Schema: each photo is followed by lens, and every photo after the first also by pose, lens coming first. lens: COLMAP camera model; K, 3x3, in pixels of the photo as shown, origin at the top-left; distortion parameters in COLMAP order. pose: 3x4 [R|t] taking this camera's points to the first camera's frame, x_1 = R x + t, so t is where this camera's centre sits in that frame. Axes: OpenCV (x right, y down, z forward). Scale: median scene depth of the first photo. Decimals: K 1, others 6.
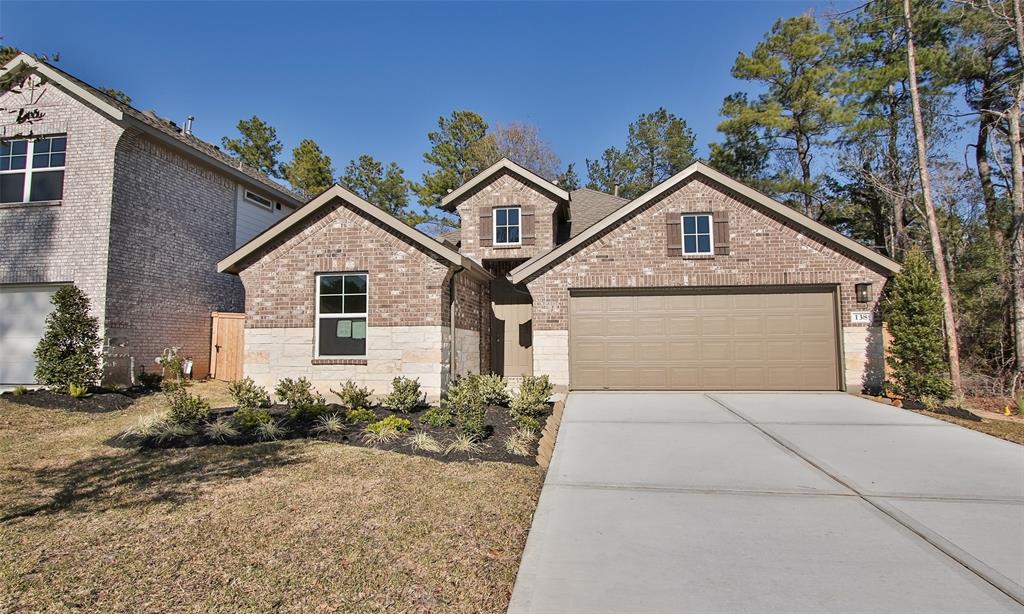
lens RADIAL K [[471.0, 0, 574.7], [0, 471.0, 296.0], [0, 0, 1]] dist [-0.004256, -0.002221]
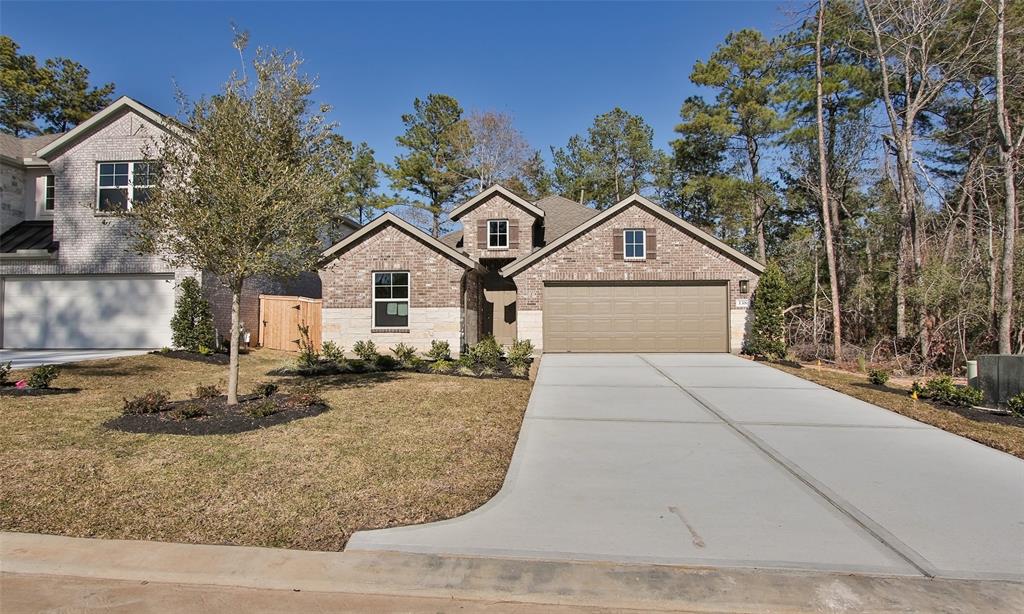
lens RADIAL K [[584.4, 0, 614.9], [0, 584.4, 284.1], [0, 0, 1]] dist [-0.012858, -0.007079]
pose [[0.991909, 0.011259, 0.126452, -0.021189], [-0.014686, 0.999549, 0.026204, -0.055854], [-0.126100, -0.027849, 0.991627, -0.758745]]
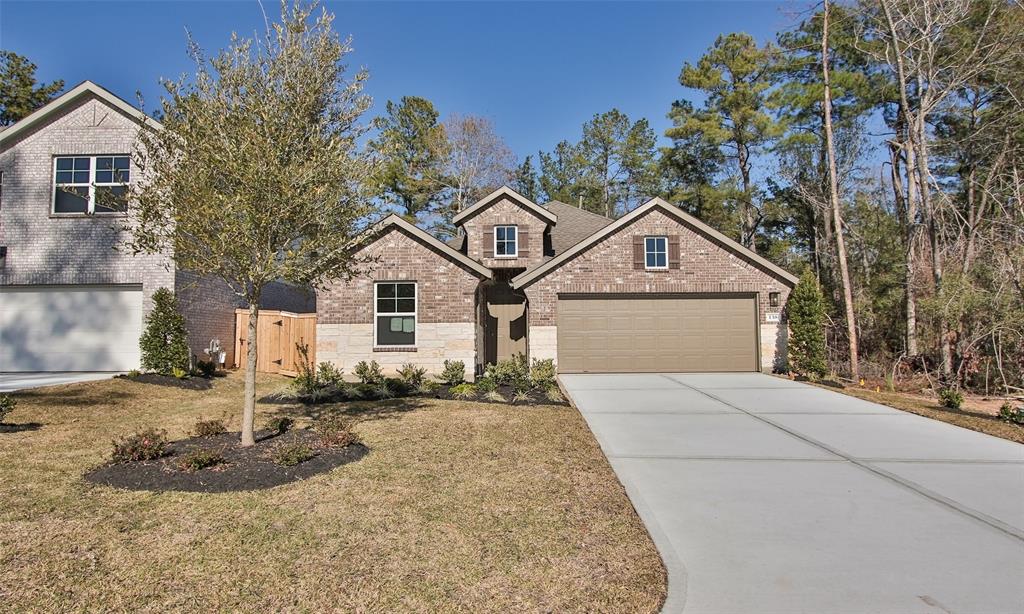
lens RADIAL K [[584.4, 0, 574.0], [0, 584.4, 285.3], [0, 0, 1]] dist [-0.012858, -0.007079]
pose [[0.987815, 0.014179, 0.154986, -0.212780], [-0.014406, 0.999896, 0.000340, -0.038339], [-0.154965, -0.002569, 0.987917, -0.557996]]
